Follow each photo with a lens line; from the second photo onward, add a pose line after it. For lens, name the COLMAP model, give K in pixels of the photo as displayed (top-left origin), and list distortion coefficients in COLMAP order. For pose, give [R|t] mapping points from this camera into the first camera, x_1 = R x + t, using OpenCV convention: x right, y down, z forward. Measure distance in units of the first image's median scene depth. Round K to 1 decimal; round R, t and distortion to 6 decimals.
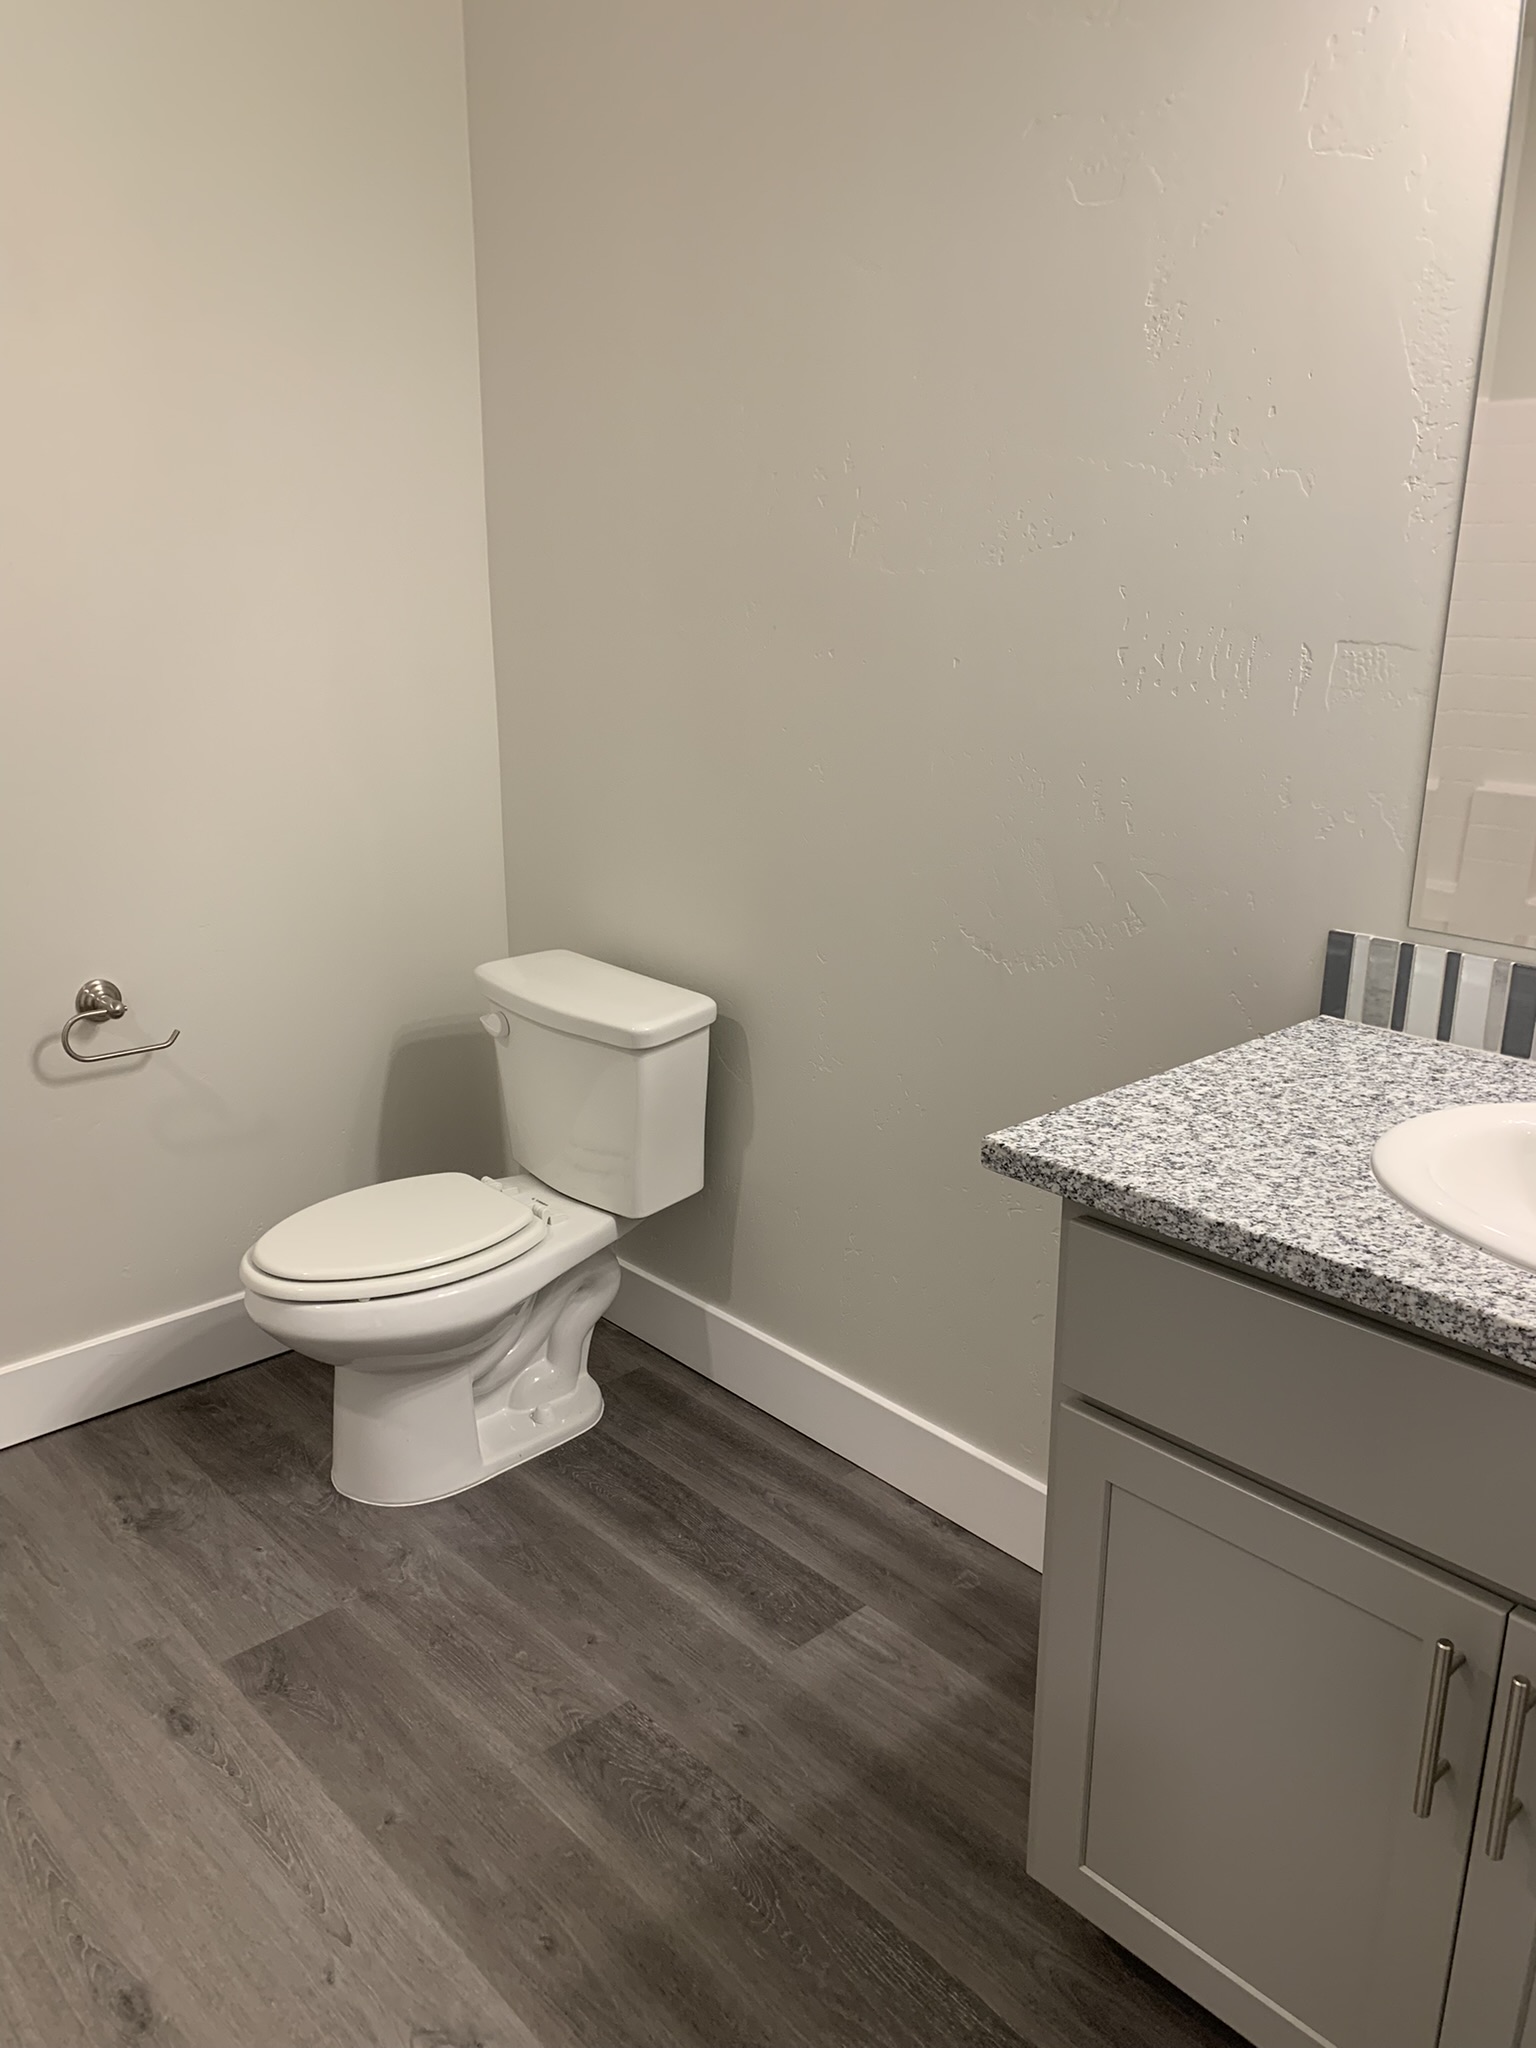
lens RADIAL K [[1575.6, 0, 756.4], [0, 1575.6, 1018.4], [0, 0, 1]] dist [0.039643, -0.036289]
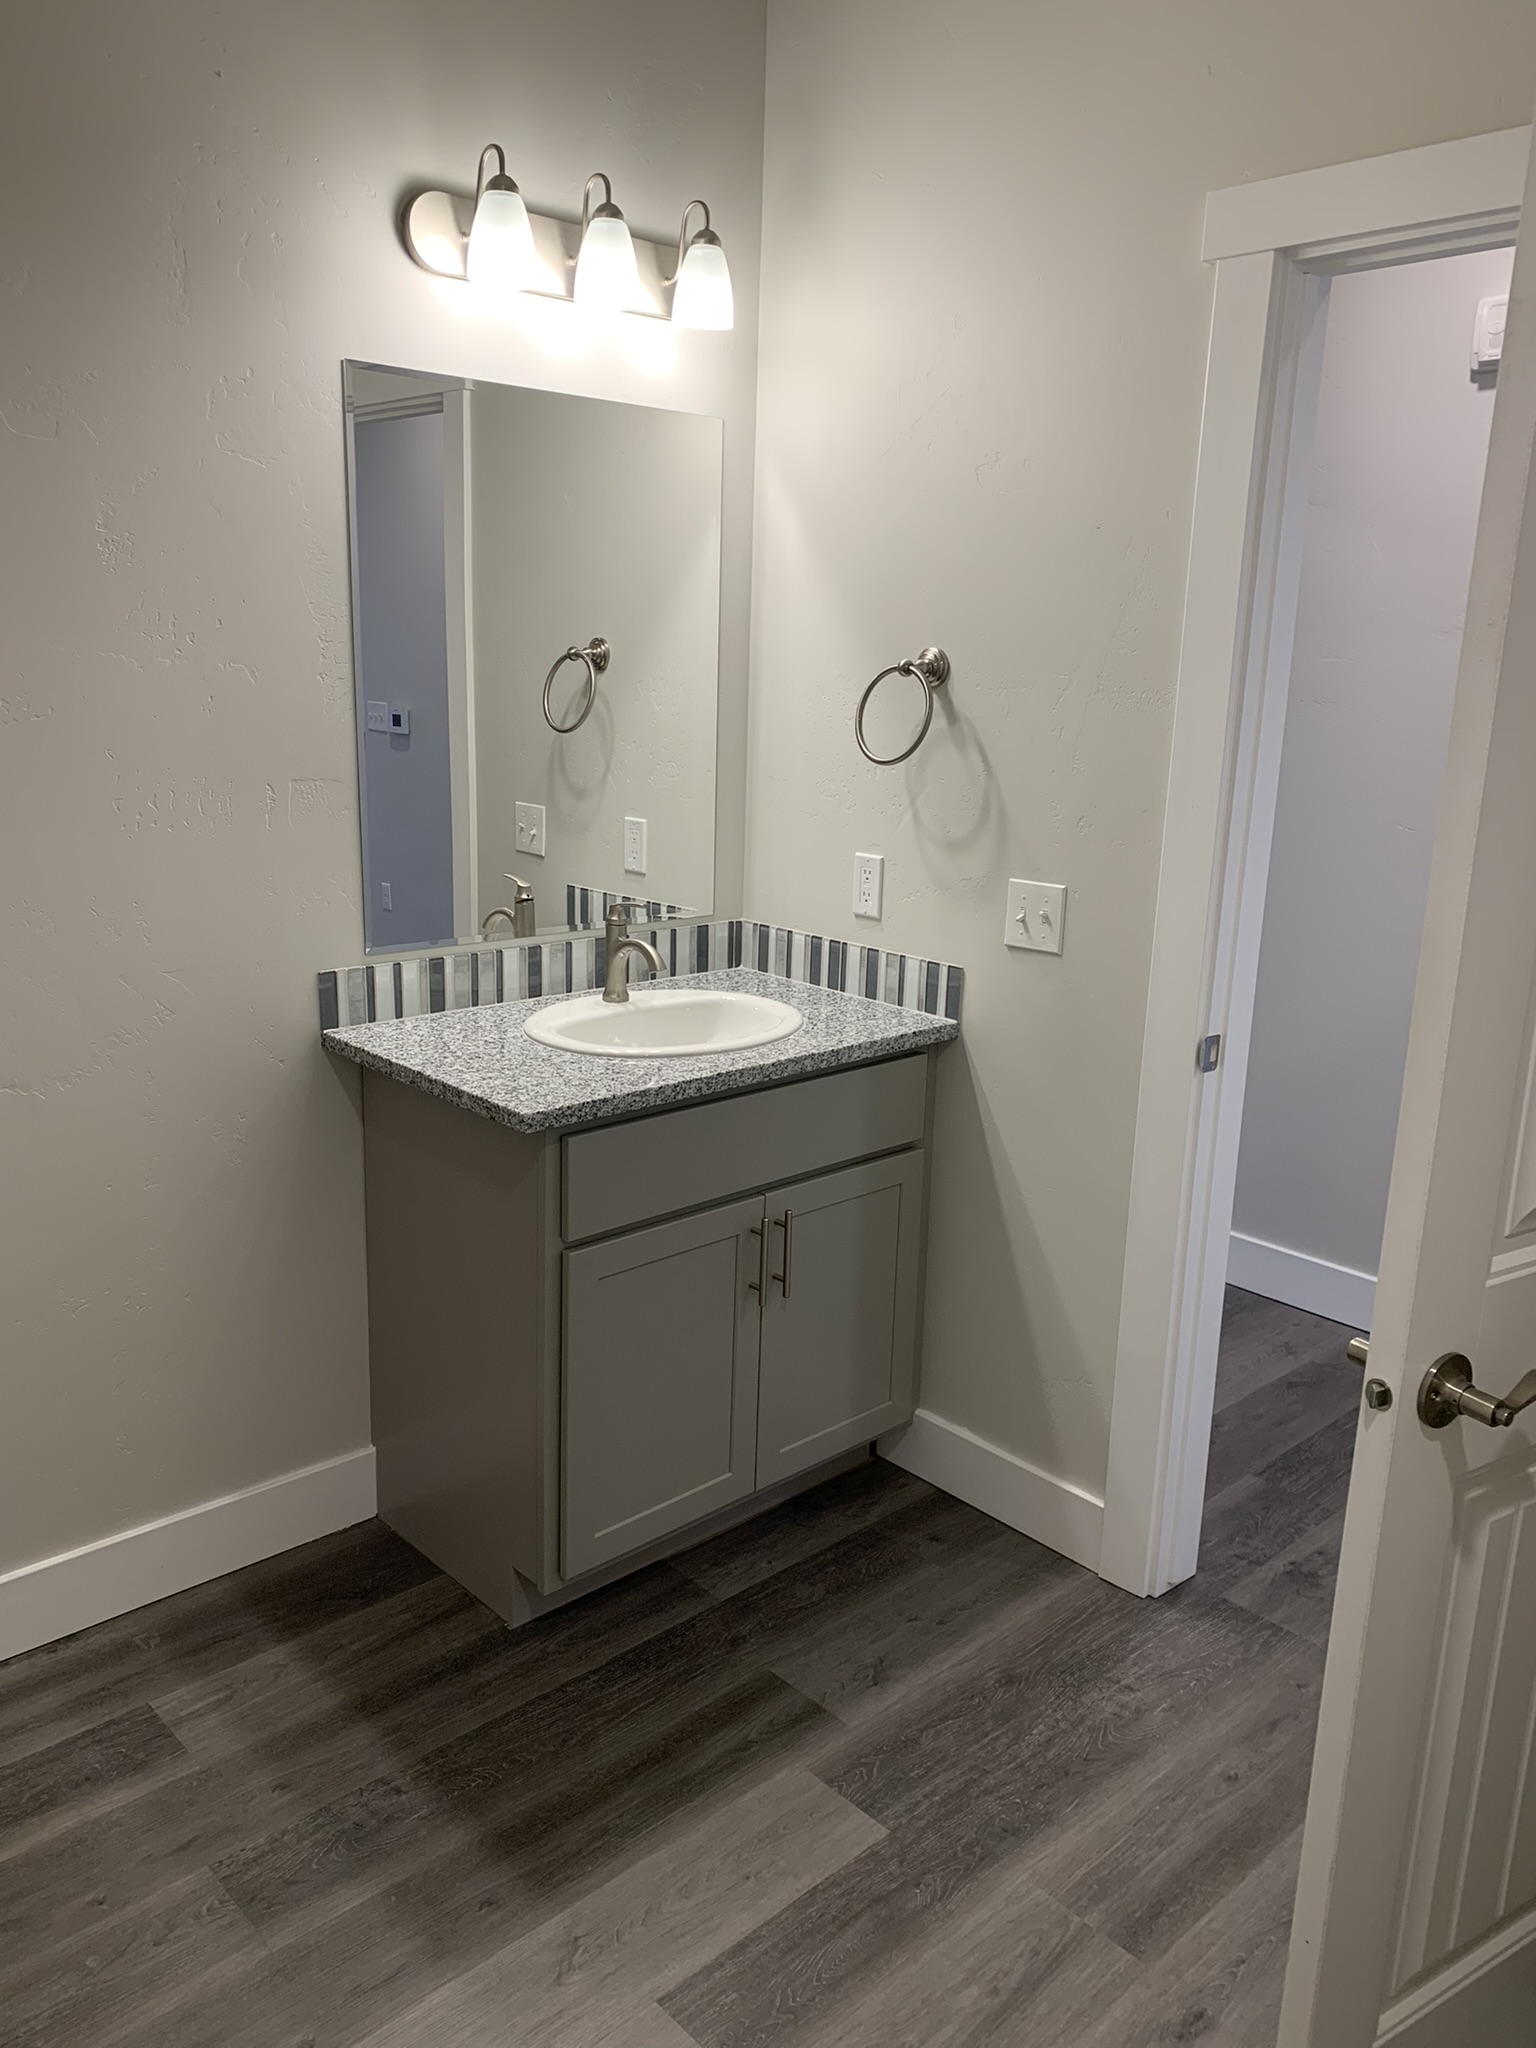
lens RADIAL K [[1575.6, 0, 756.4], [0, 1575.6, 1018.4], [0, 0, 1]] dist [0.039643, -0.036289]
pose [[-0.010088, -0.234372, 0.972095, -1.198392], [0.257422, 0.938770, 0.229008, -0.275623], [-0.966246, 0.252549, 0.050862, 0.610340]]
